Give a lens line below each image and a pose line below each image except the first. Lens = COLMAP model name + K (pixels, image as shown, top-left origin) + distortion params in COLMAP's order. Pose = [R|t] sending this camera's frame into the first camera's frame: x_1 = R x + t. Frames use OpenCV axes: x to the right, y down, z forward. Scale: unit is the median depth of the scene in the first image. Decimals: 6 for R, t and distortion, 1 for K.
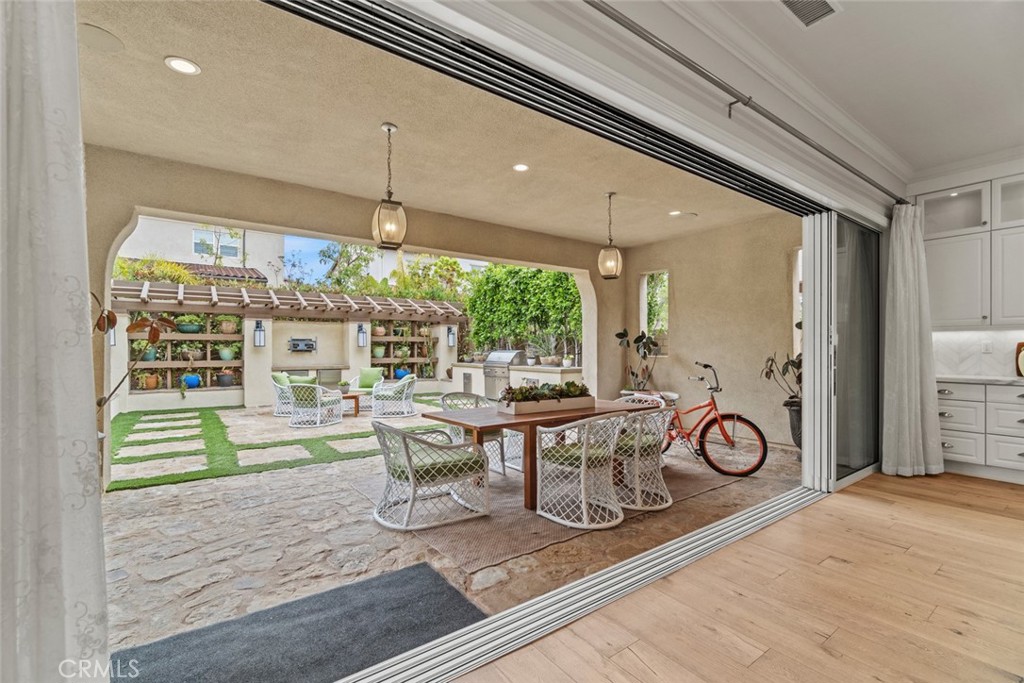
lens RADIAL K [[446.2, 0, 505.7], [0, 446.2, 346.6], [0, 0, 1]] dist [0.002548, 0.000315]
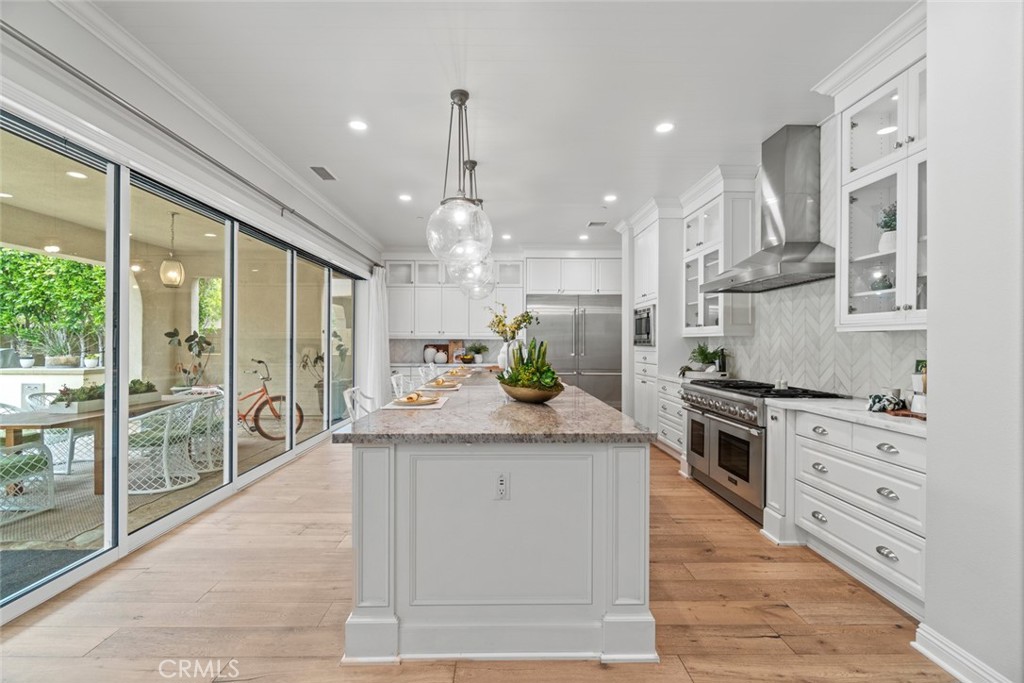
lens RADIAL K [[439.4, 0, 507.5], [0, 439.4, 343.8], [0, 0, 1]] dist [-0.005389, 0.000240]
pose [[0.573158, 0.001702, 0.819443, -0.160978], [-0.007650, 0.999965, 0.003274, -0.016354], [-0.819409, -0.008145, 0.573151, -0.284878]]
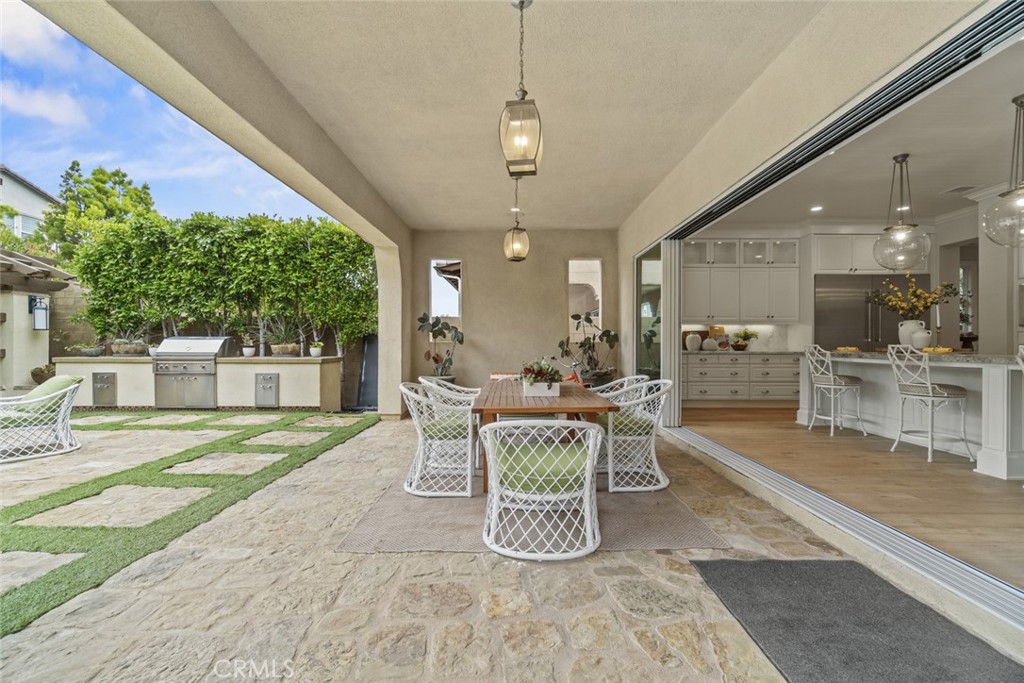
lens RADIAL K [[439.4, 0, 507.5], [0, 439.4, 343.8], [0, 0, 1]] dist [-0.005389, 0.000240]
pose [[0.589995, 0.001235, 0.807406, -0.496140], [-0.005523, 0.999982, 0.002506, 0.028728], [-0.807388, -0.005937, 0.589991, 0.364560]]
